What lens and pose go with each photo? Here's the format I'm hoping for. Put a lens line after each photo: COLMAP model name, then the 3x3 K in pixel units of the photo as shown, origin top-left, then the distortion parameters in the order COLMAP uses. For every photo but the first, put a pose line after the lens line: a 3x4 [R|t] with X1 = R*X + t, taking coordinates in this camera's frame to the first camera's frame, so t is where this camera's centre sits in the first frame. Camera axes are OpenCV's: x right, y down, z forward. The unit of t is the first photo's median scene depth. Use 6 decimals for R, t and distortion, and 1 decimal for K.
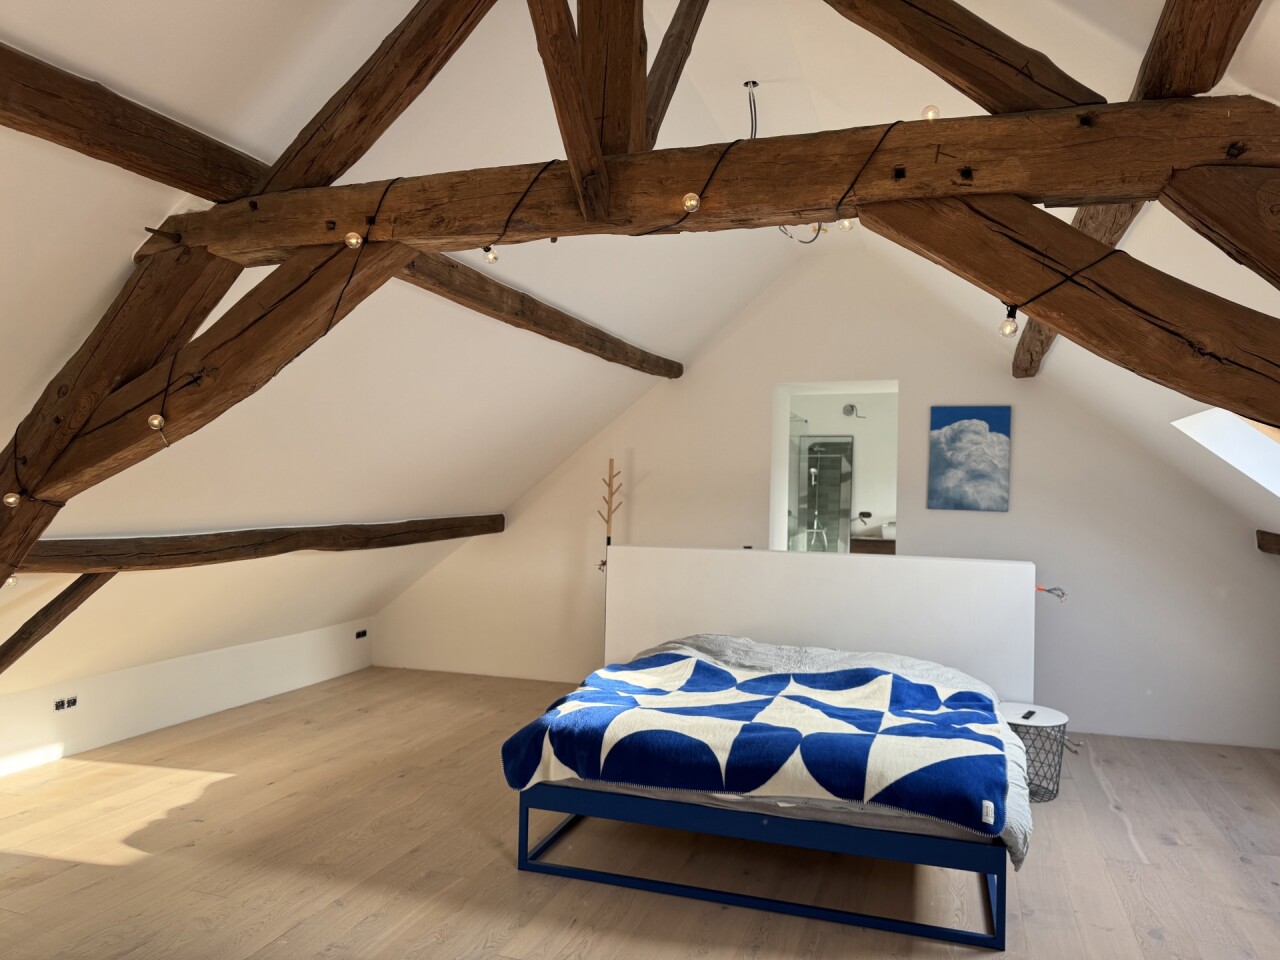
lens RADIAL K [[905.8, 0, 641.7], [0, 905.8, 487.3], [0, 0, 1]] dist [0.124768, -0.172856]
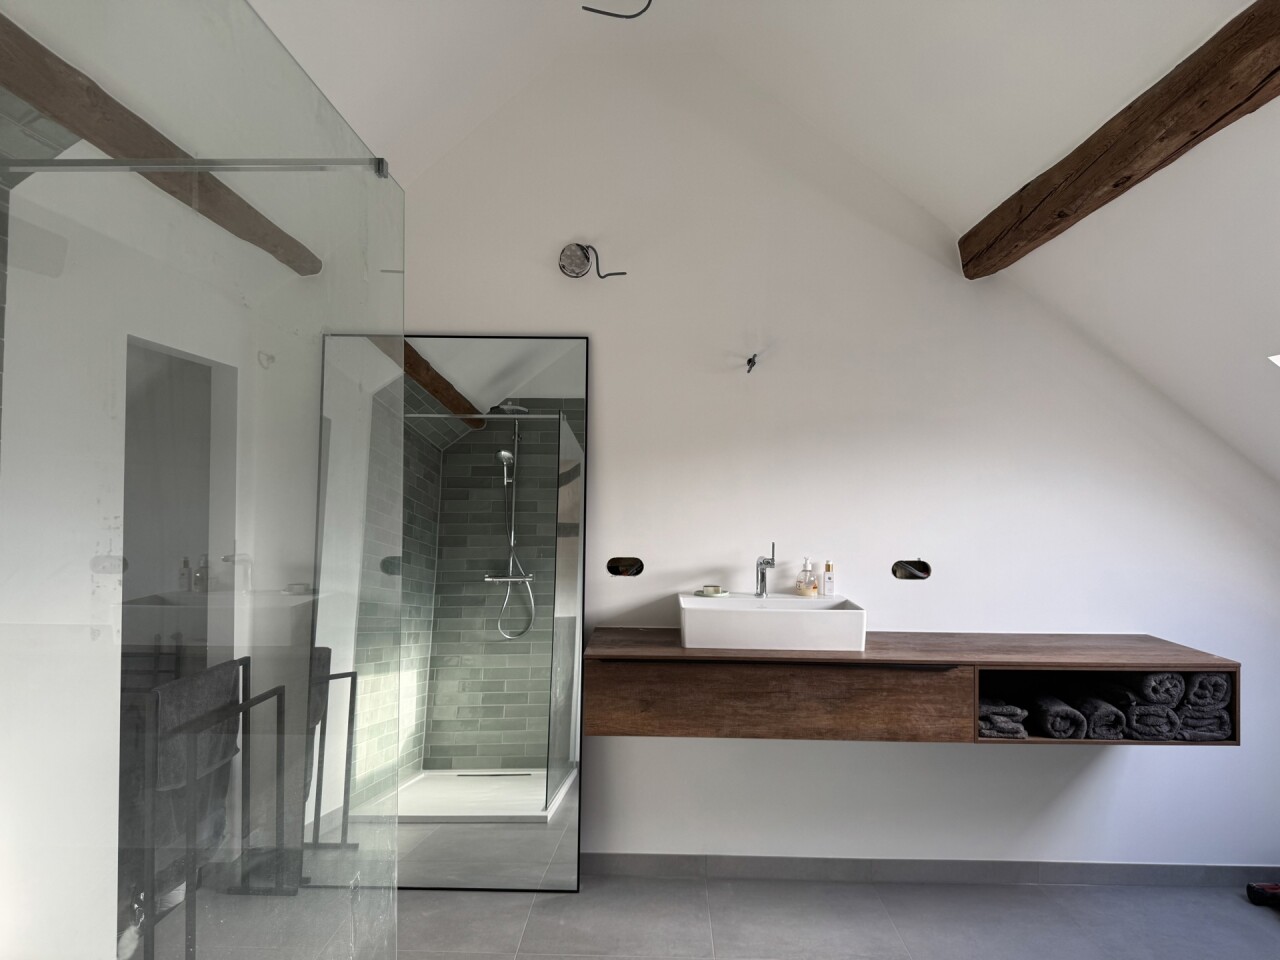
lens RADIAL K [[905.8, 0, 641.7], [0, 905.8, 487.3], [0, 0, 1]] dist [0.124768, -0.172856]
pose [[0.955889, -0.010165, 0.293551, 0.242808], [0.012190, 0.999913, -0.005072, 0.003913], [-0.293474, 0.008427, 0.955930, 1.081093]]
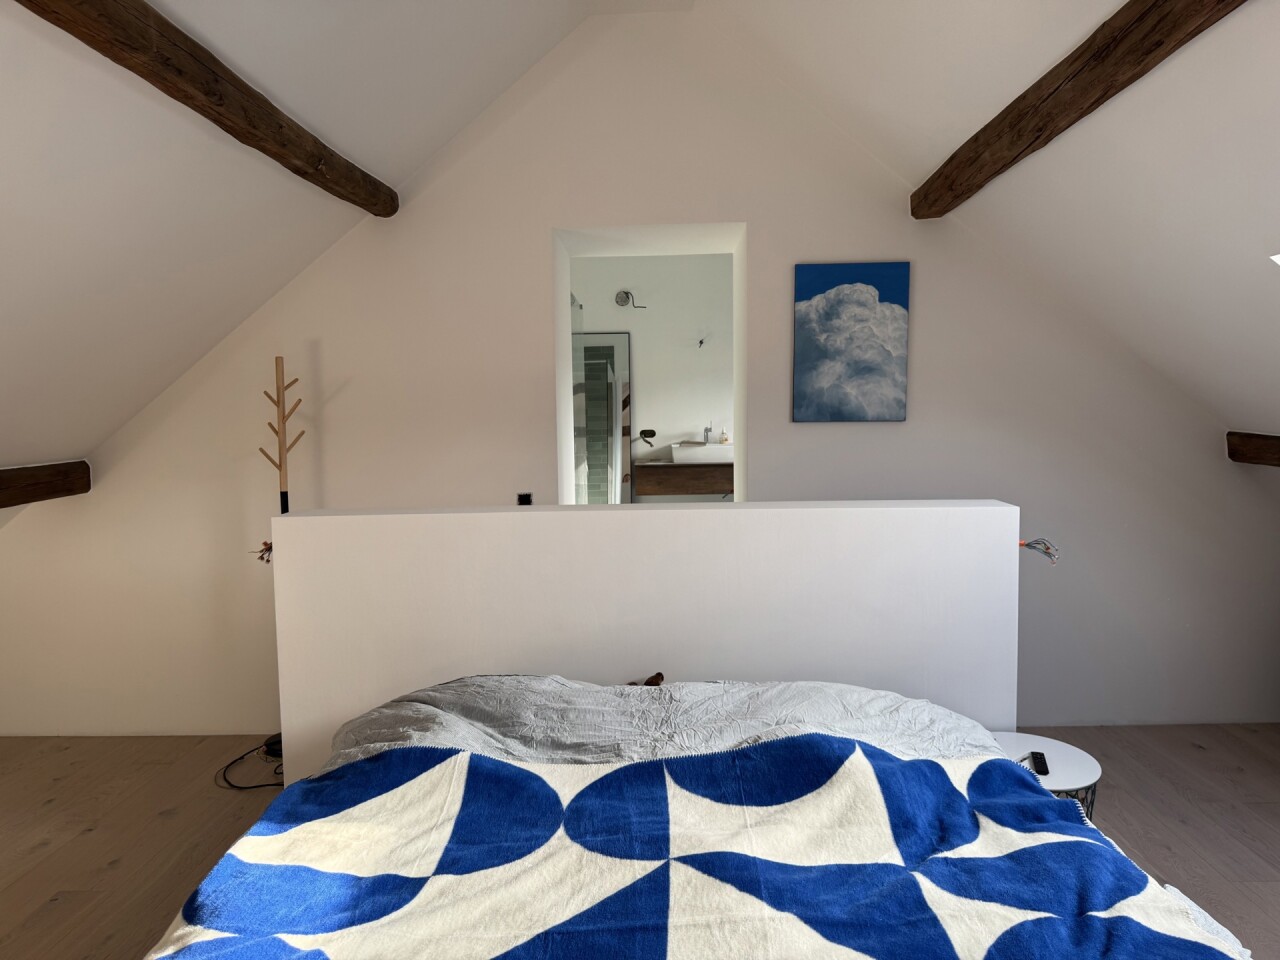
lens RADIAL K [[905.8, 0, 641.7], [0, 905.8, 487.3], [0, 0, 1]] dist [0.124768, -0.172856]
pose [[0.954032, -0.061154, 0.293399, 0.010741], [0.035158, 0.995038, 0.093077, 0.005281], [-0.297635, -0.078483, 0.951448, 0.404639]]
